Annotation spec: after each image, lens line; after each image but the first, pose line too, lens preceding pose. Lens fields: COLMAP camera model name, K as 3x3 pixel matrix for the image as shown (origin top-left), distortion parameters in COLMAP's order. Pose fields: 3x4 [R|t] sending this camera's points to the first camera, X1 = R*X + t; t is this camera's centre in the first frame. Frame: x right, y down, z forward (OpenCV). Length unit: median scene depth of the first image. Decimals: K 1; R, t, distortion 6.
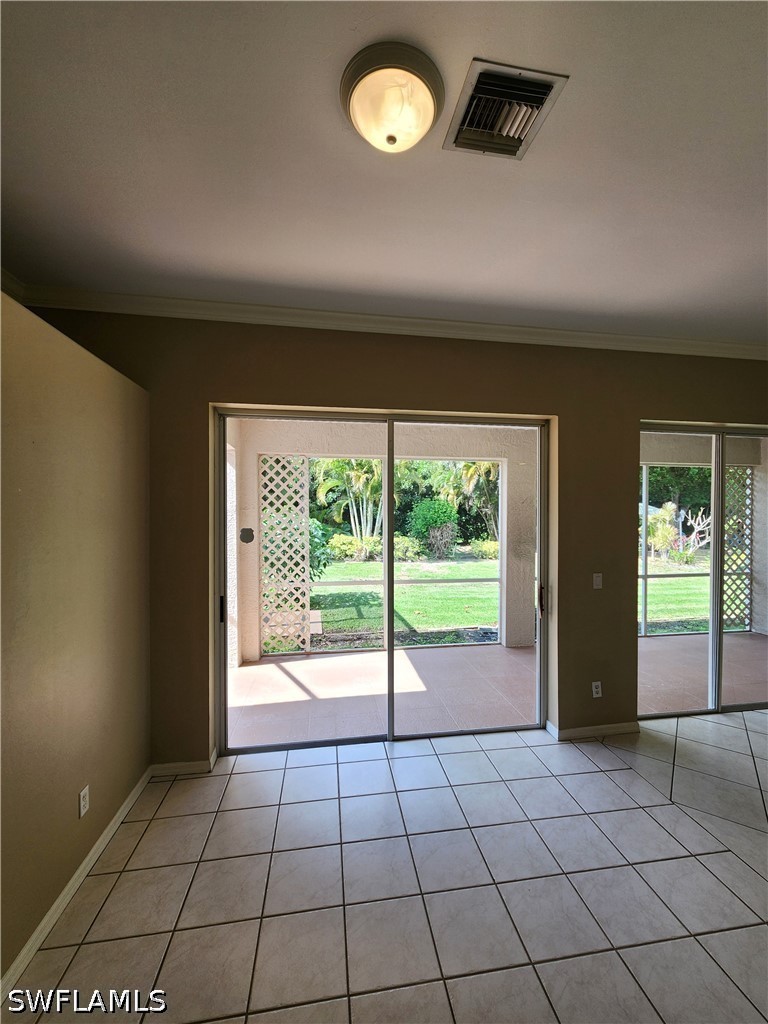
lens RADIAL K [[416.3, 0, 387.3], [0, 416.3, 509.7], [0, 0, 1]] dist [0.001749, 0.000070]
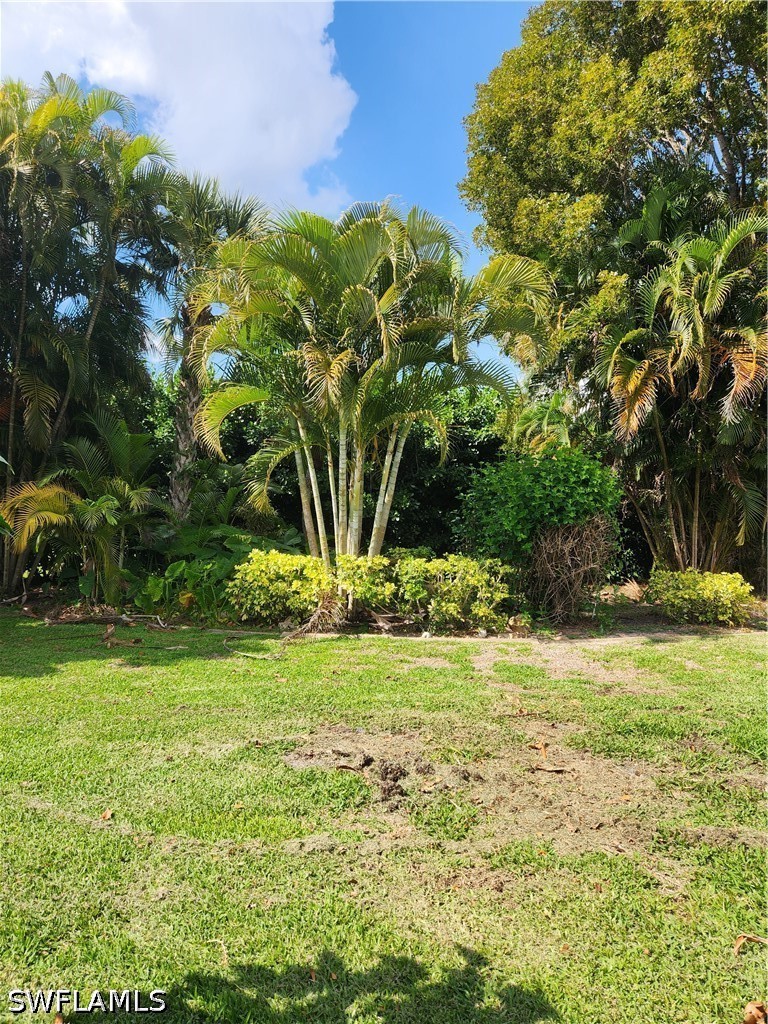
lens RADIAL K [[689.0, 0, 383.6], [0, 689.0, 516.1], [0, 0, 1]] dist [0.000855, -0.000034]
pose [[0.999730, 0.002893, 0.023059, -0.034486], [-0.002688, 0.999957, -0.008921, 0.037803], [-0.023083, 0.008856, 0.999694, 0.451243]]
